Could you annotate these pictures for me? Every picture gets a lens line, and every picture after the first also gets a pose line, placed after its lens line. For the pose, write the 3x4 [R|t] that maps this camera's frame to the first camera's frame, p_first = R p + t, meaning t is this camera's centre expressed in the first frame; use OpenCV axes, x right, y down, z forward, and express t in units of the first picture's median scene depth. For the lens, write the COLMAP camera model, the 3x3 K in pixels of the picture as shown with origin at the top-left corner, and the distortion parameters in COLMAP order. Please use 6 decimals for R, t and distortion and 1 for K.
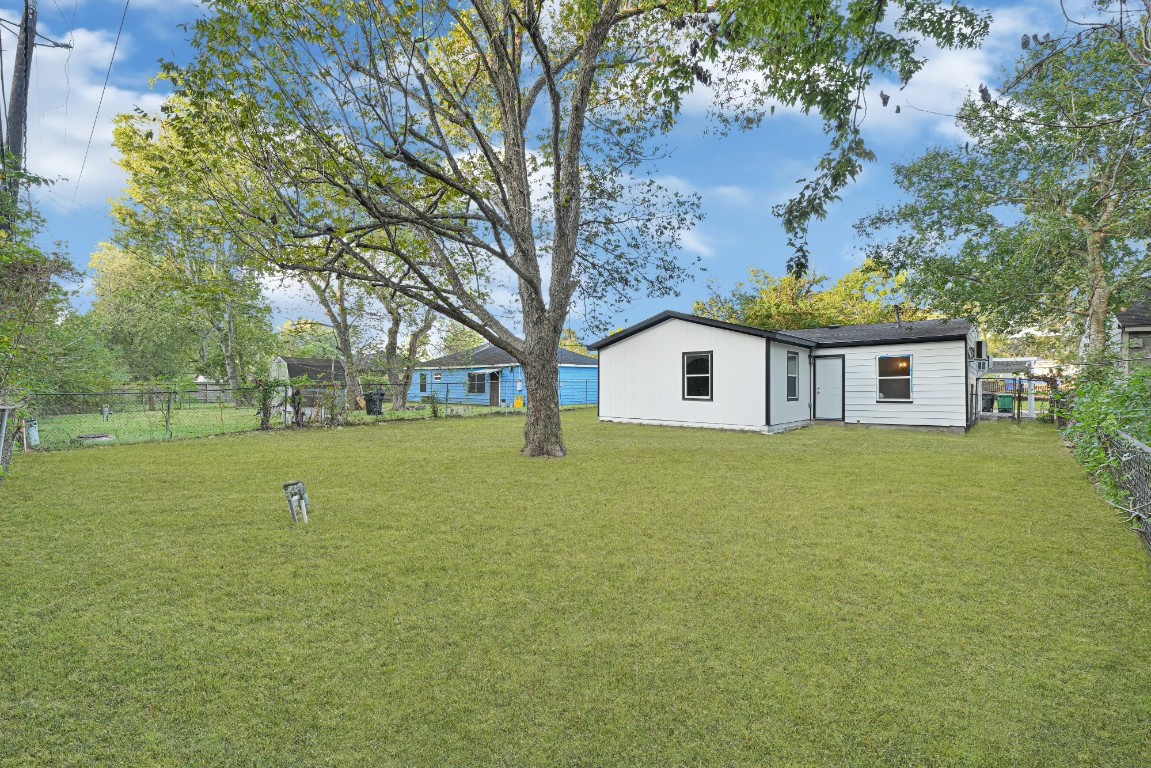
lens RADIAL K [[482.9, 0, 578.3], [0, 482.9, 377.4], [0, 0, 1]] dist [0.000460, -0.000006]
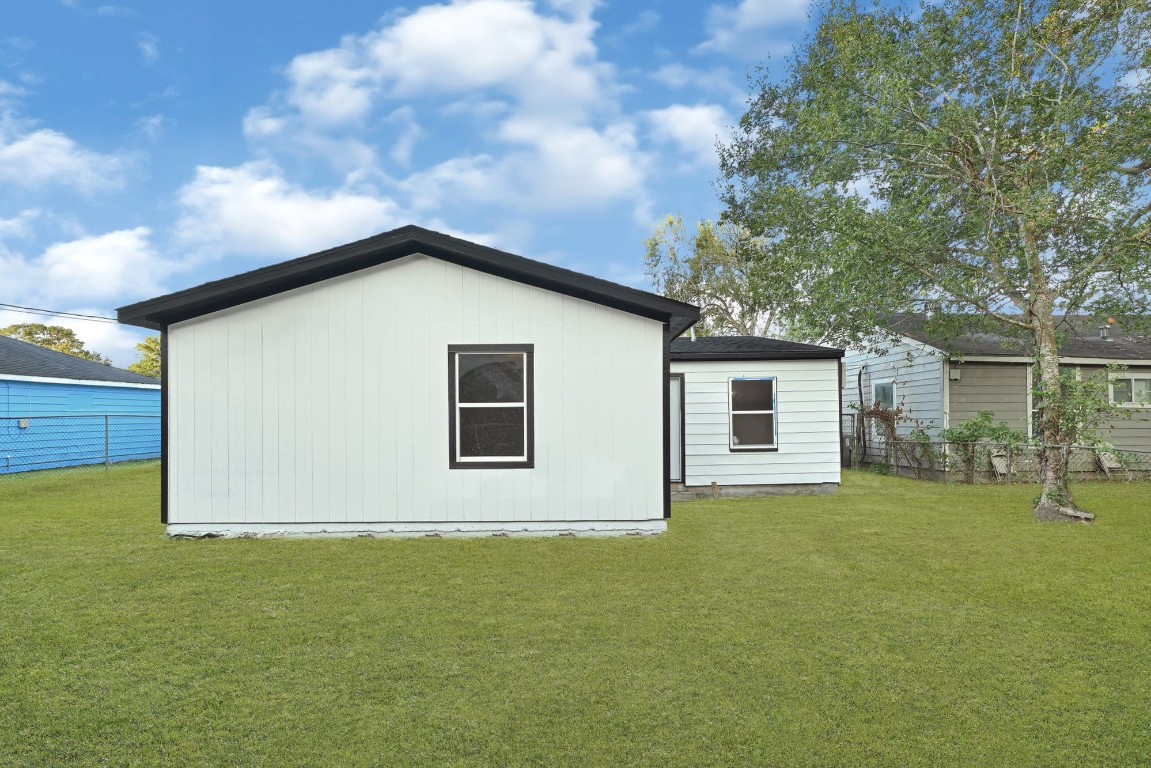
lens RADIAL K [[482.9, 0, 578.3], [0, 482.9, 377.4], [0, 0, 1]] dist [0.000460, -0.000006]
pose [[0.733368, 0.057727, 0.677376, 0.033416], [-0.002364, 0.996599, -0.082373, 0.007844], [-0.679827, 0.058808, 0.731010, 0.667716]]
